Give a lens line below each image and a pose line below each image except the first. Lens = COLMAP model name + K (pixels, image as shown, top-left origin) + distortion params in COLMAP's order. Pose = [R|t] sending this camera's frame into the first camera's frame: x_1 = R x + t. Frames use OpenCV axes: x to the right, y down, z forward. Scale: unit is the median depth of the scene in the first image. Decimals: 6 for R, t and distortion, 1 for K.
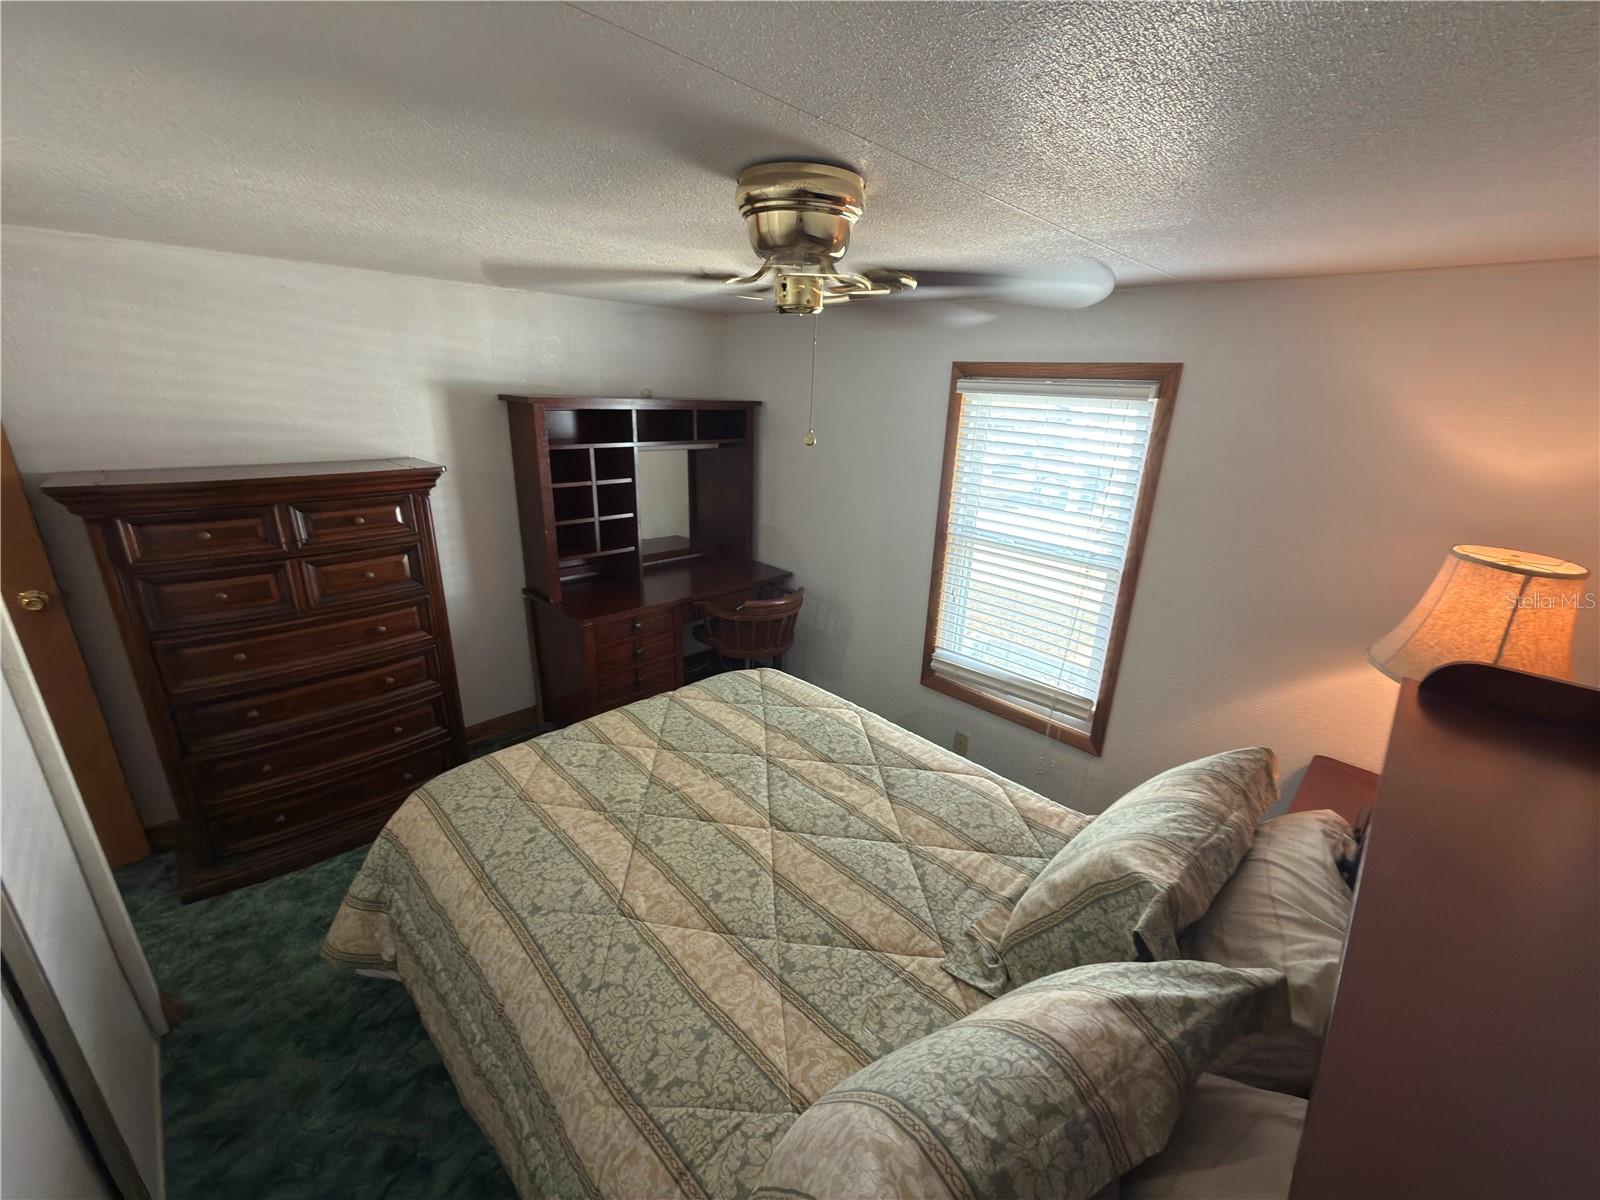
lens RADIAL K [[634.4, 0, 796.4], [0, 634.4, 595.0], [0, 0, 1]] dist [-0.000527, 0.000360]
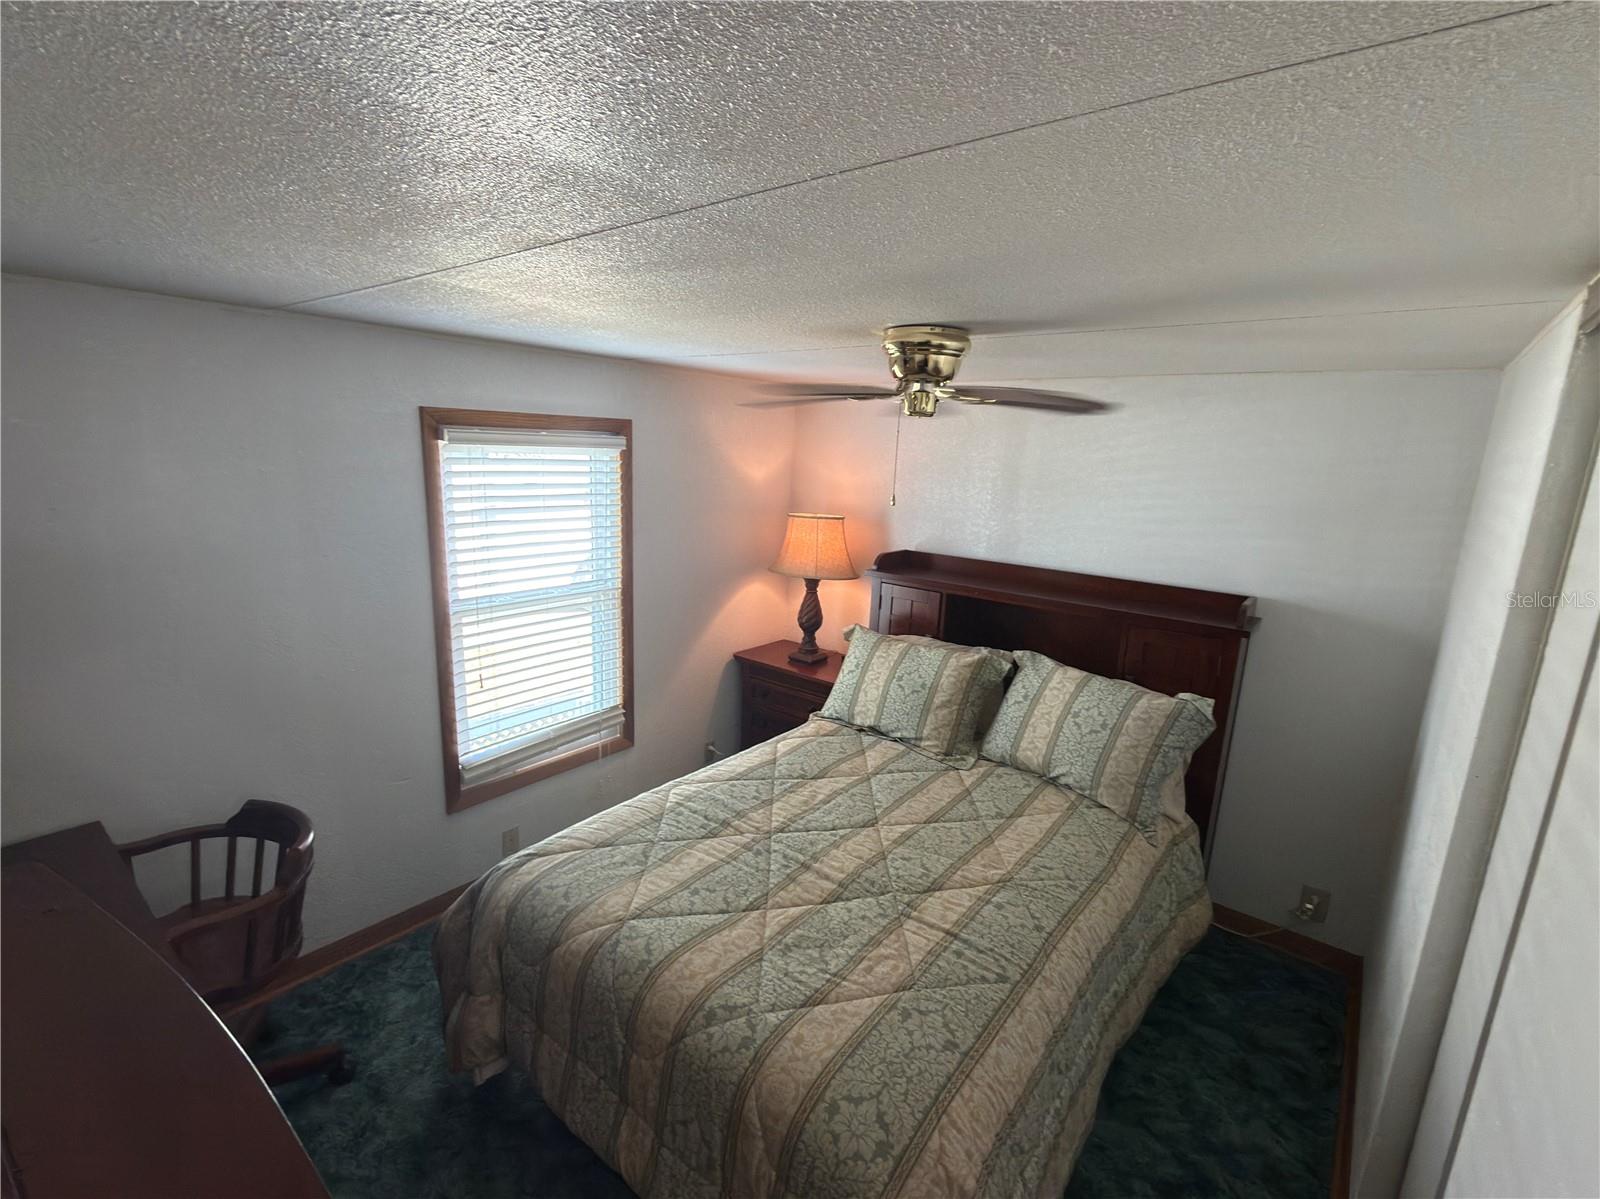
lens RADIAL K [[731.9, 0, 794.4], [0, 731.9, 603.9], [0, 0, 1]] dist [0.000907, 0.000087]
pose [[-0.108122, -0.257941, 0.960092, -1.043374], [0.277424, 0.919559, 0.278294, -0.370293], [-0.954644, 0.296443, -0.027865, 0.906184]]
